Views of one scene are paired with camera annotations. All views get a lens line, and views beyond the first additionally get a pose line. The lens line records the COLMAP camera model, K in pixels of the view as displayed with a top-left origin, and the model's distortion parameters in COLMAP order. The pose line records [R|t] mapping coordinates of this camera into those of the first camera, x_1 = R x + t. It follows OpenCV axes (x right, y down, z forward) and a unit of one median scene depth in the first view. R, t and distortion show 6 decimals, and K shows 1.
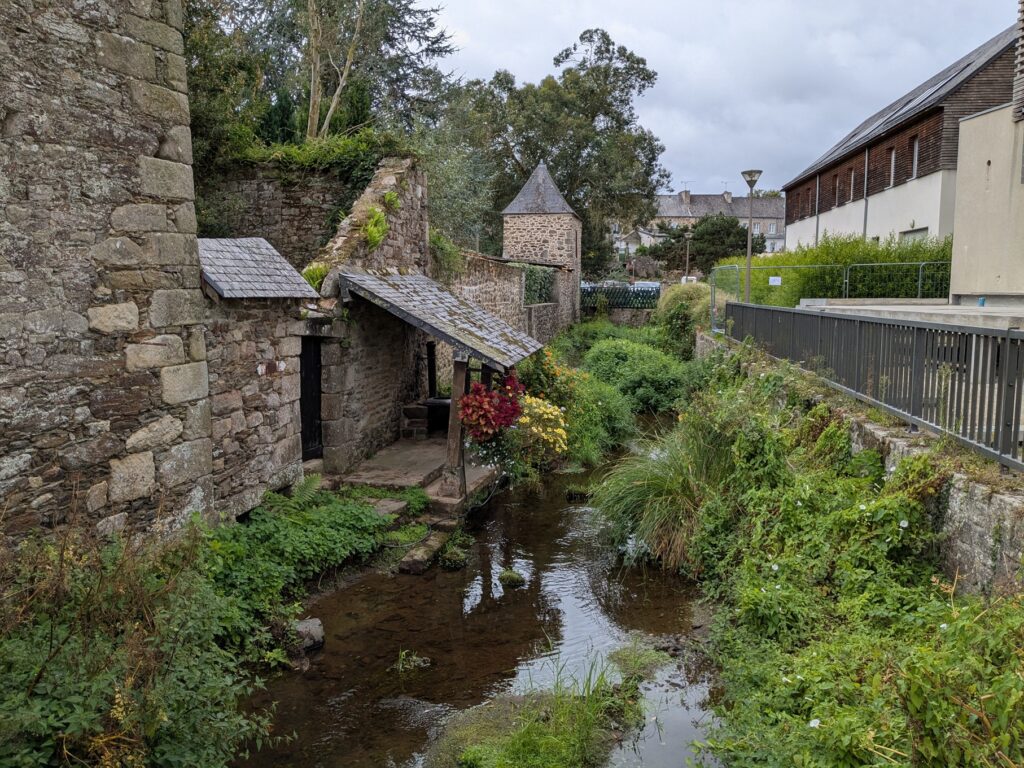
lens RADIAL K [[819.3, 0, 511.3], [0, 819.3, 345.3], [0, 0, 1]] dist [0.012336, -0.060910]
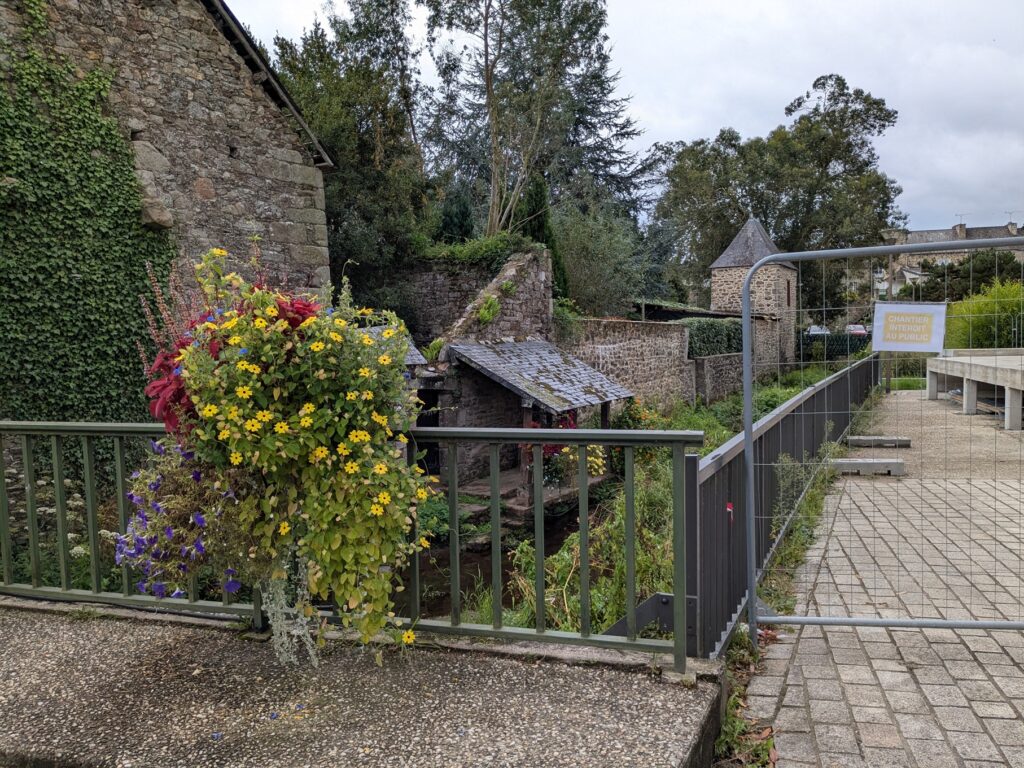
lens RADIAL K [[819.3, 0, 511.3], [0, 819.3, 345.3], [0, 0, 1]] dist [0.012336, -0.060910]
pose [[0.943958, -0.016460, -0.329654, 0.128195], [-0.001412, 0.998545, -0.053901, -0.003800], [0.330062, 0.051346, 0.942562, -0.113086]]
